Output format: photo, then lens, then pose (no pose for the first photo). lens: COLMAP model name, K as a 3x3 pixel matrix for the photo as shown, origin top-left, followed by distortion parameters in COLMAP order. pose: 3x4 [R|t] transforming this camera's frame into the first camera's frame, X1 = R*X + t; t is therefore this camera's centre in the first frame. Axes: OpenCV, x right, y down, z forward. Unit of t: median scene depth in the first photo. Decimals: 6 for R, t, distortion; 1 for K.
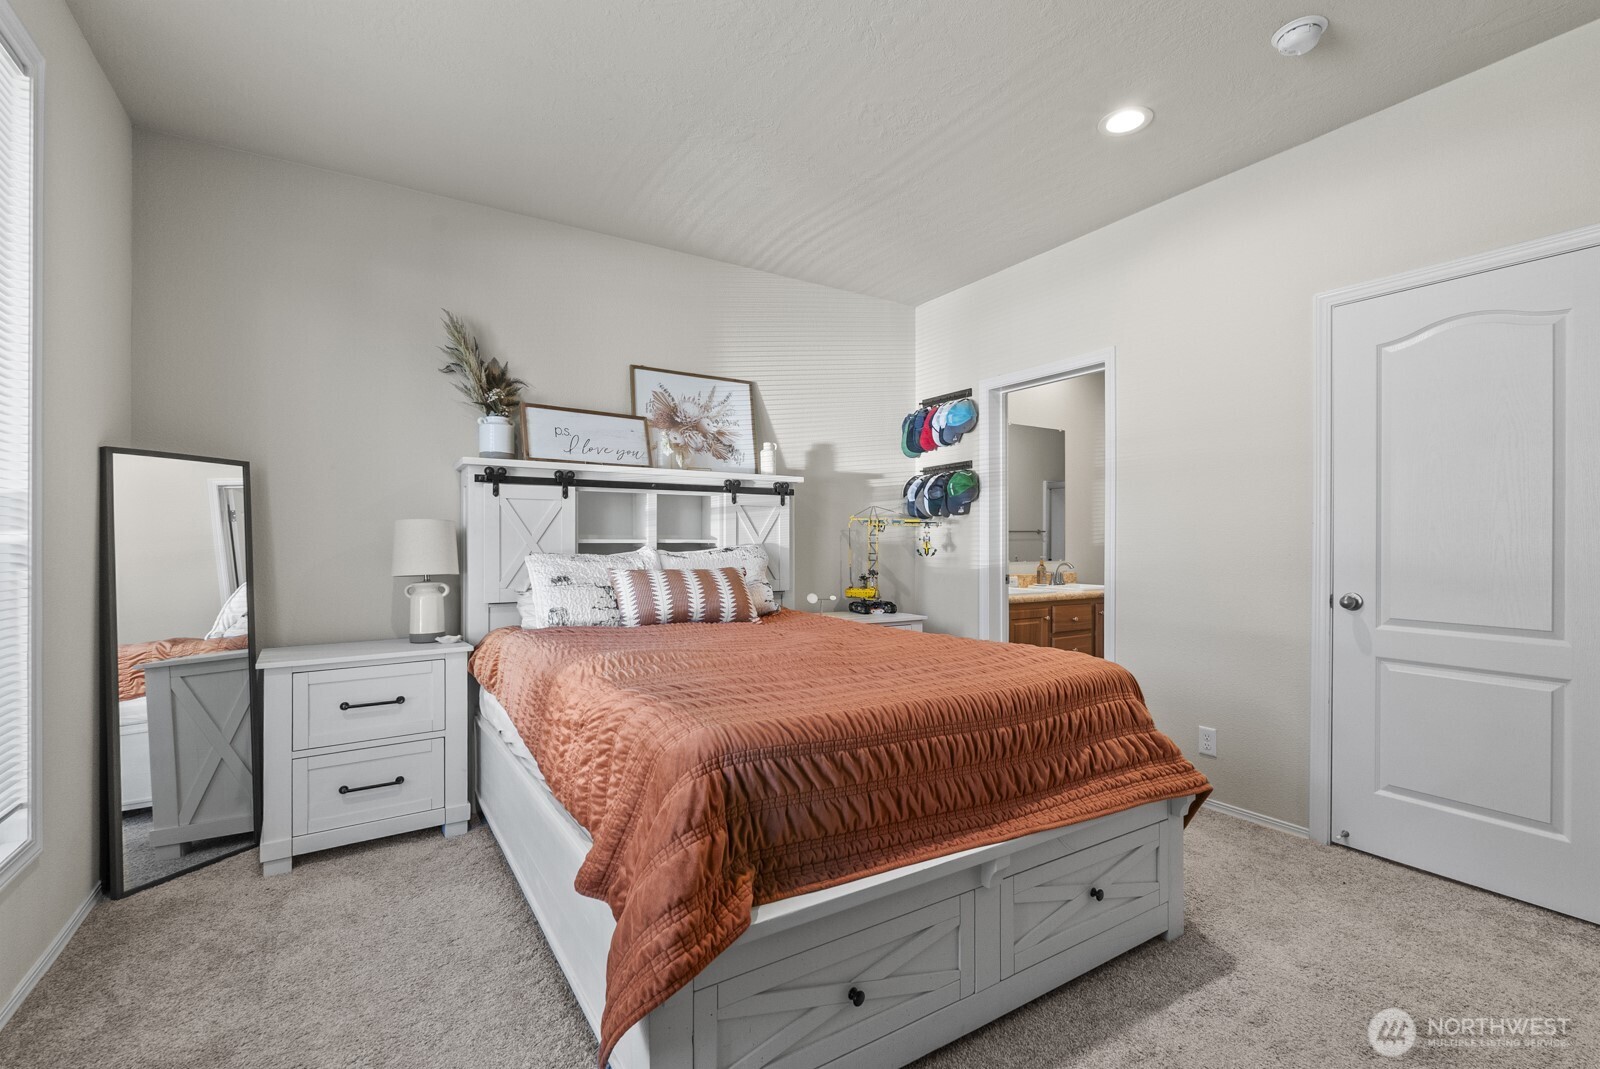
lens RADIAL K [[712.3, 0, 788.9], [0, 712.3, 526.3], [0, 0, 1]] dist [0.065233, -0.000104]
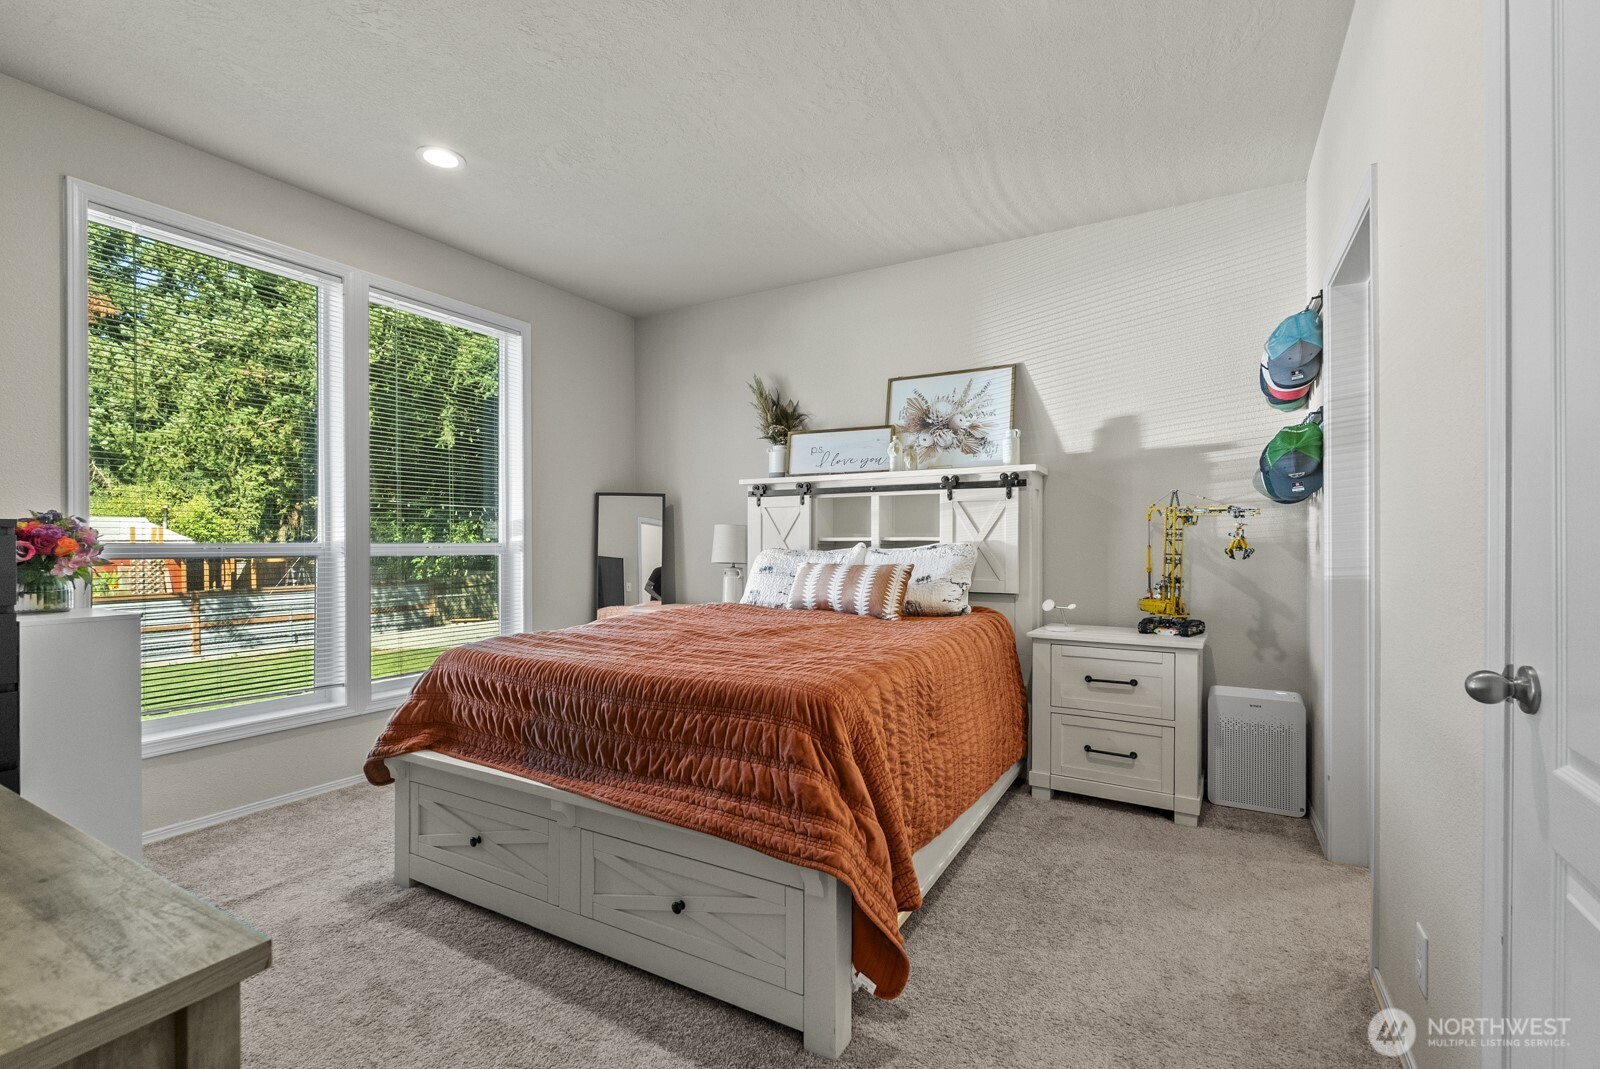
lens RADIAL K [[705.9, 0, 797.1], [0, 705.9, 536.1], [0, 0, 1]] dist [-0.003774, -0.000632]
pose [[0.467845, -0.001538, -0.883809, 0.659805], [0.023828, 0.999657, 0.010874, 0.001794], [0.883489, -0.026147, 0.467721, 0.347387]]
